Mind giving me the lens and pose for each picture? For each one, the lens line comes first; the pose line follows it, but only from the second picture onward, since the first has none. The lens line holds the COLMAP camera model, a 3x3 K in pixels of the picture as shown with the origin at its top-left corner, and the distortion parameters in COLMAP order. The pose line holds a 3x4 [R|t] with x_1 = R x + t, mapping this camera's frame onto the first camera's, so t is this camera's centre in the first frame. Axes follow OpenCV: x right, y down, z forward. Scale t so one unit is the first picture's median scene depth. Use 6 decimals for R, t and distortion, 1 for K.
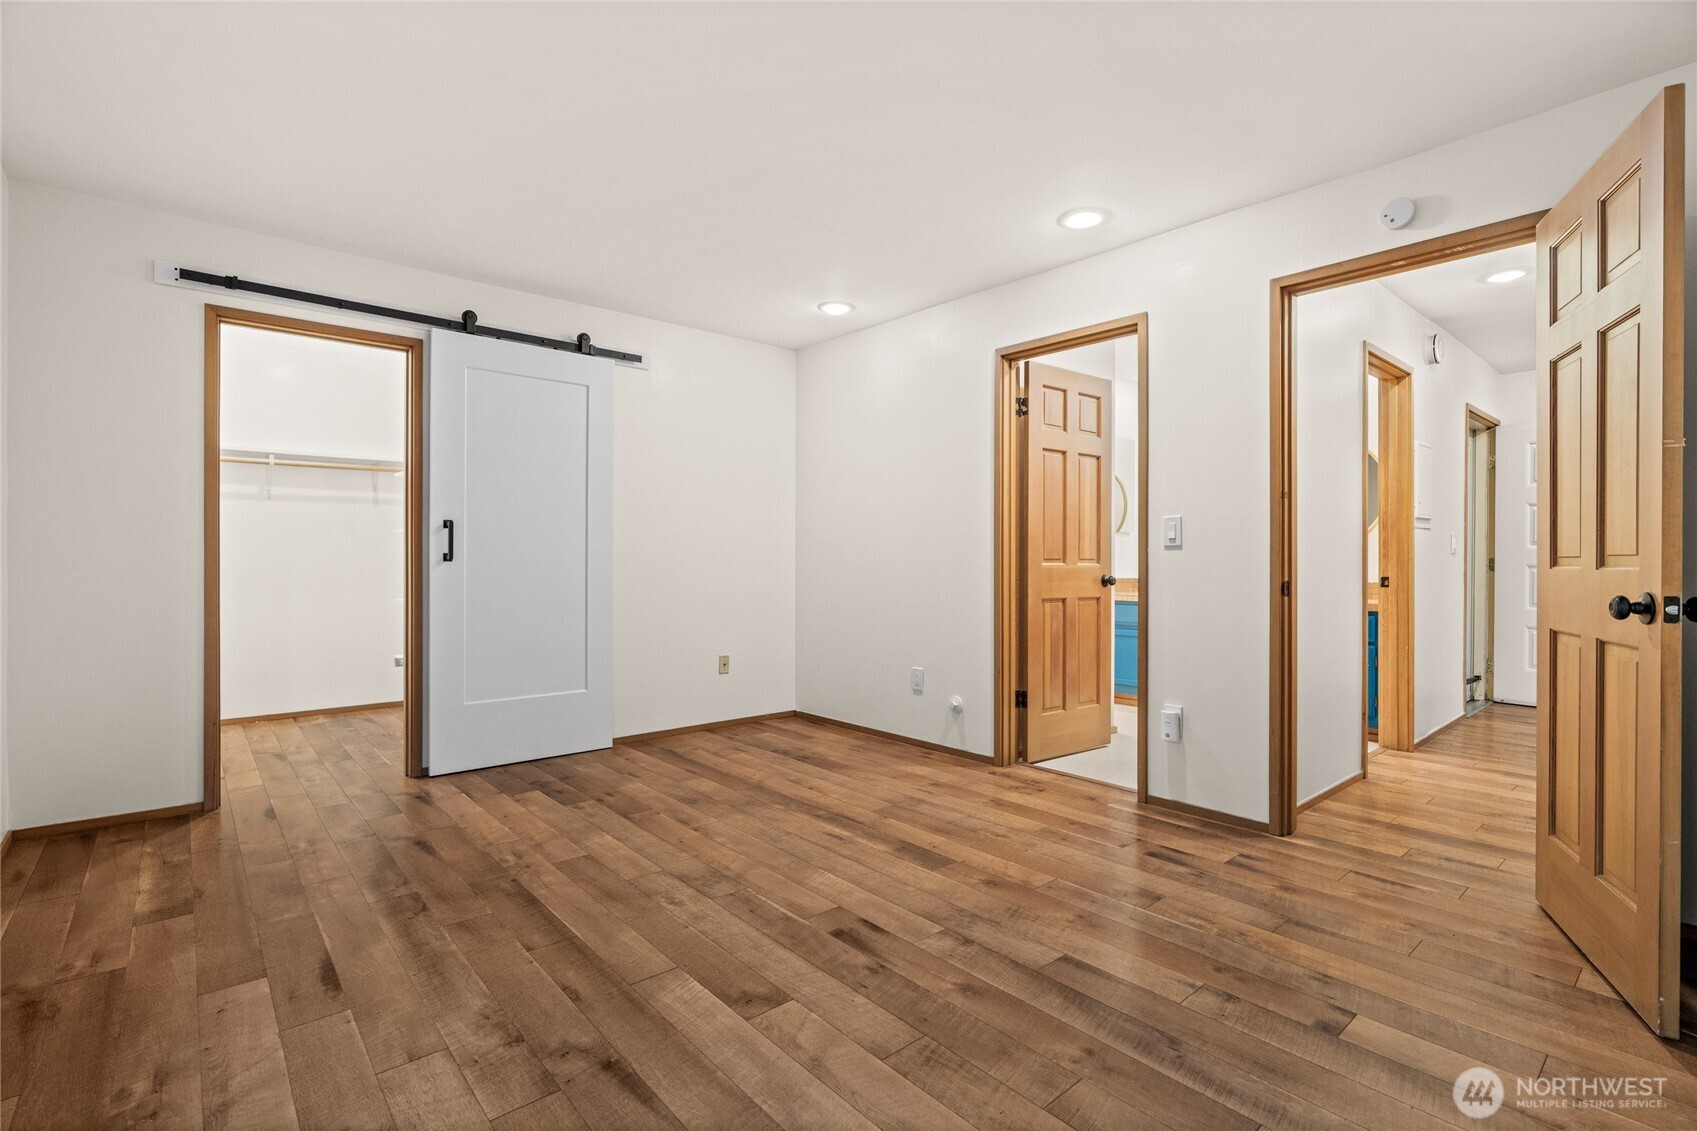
lens RADIAL K [[785.0, 0, 847.6], [0, 785.0, 564.1], [0, 0, 1]] dist [-0.011252, 0.004317]
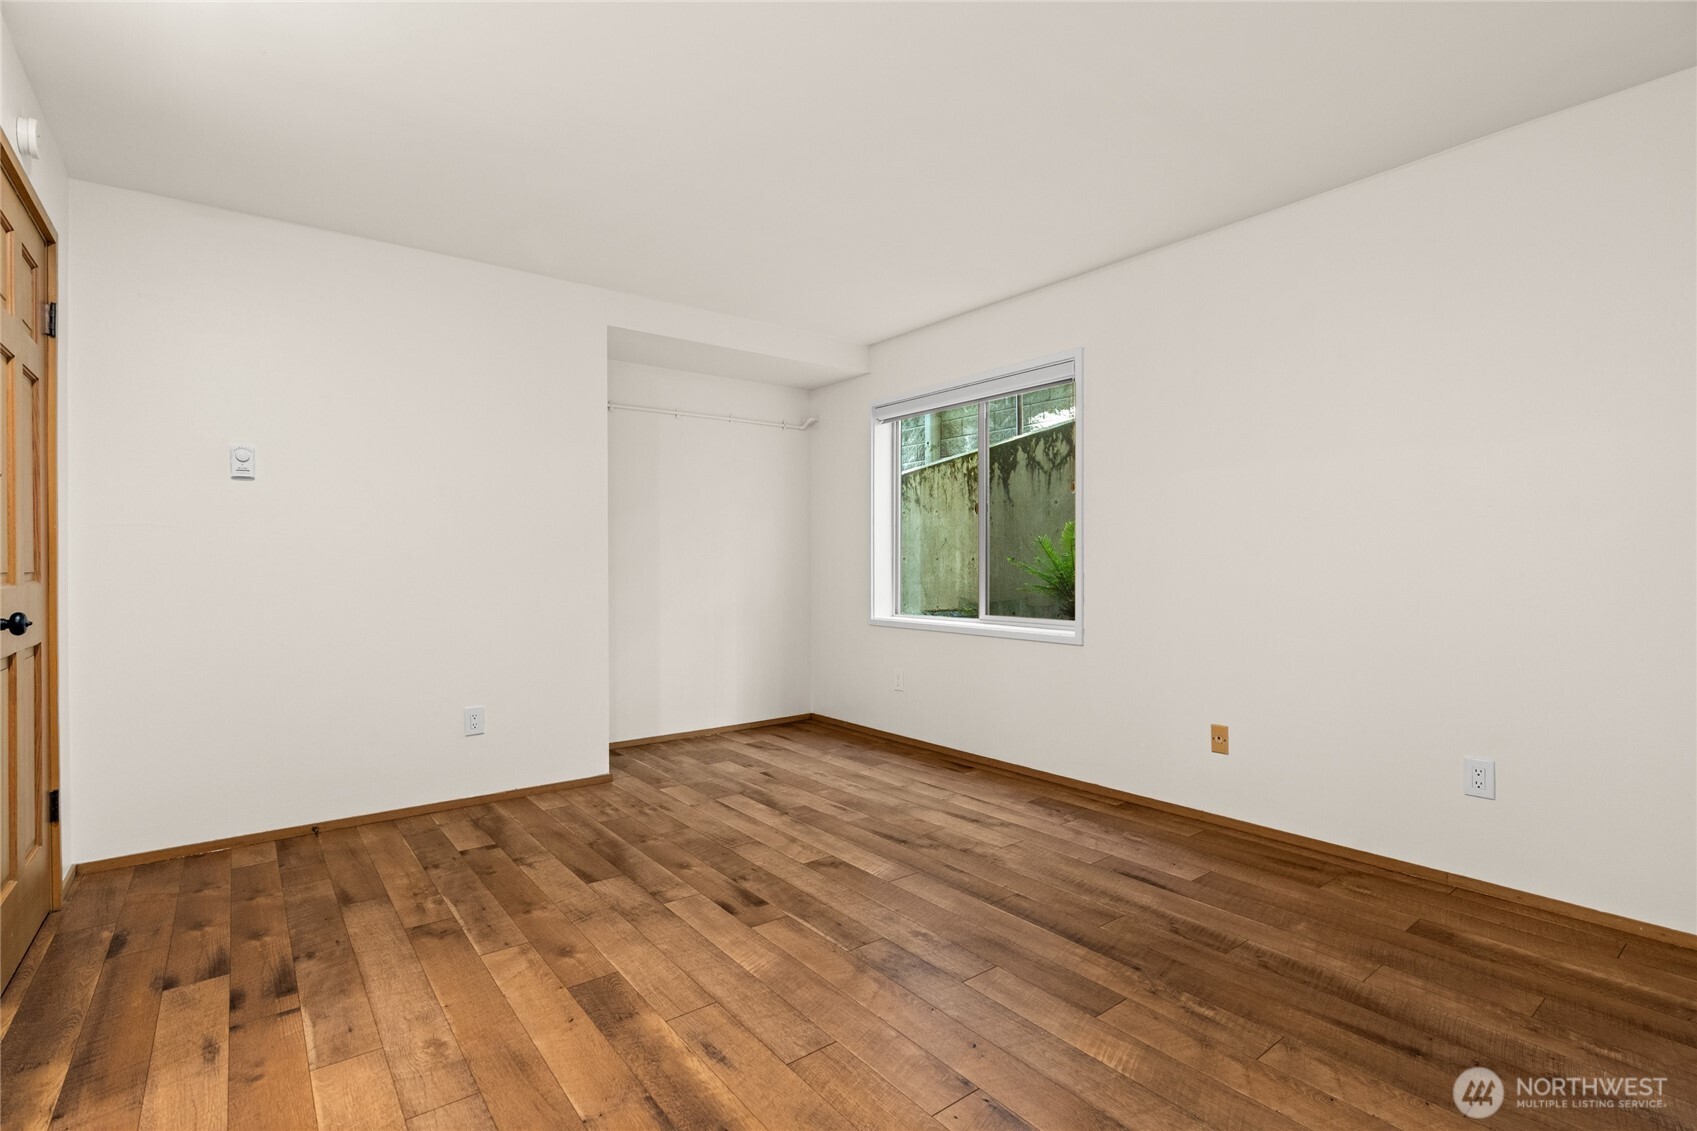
lens RADIAL K [[785.0, 0, 849.0], [0, 785.0, 565.9], [0, 0, 1]] dist [-0.011252, 0.004317]
pose [[-0.999016, 0.001617, 0.044331, -0.183499], [0.001876, 0.999981, 0.005795, -0.021041], [-0.044320, 0.005872, -0.999000, 2.034364]]
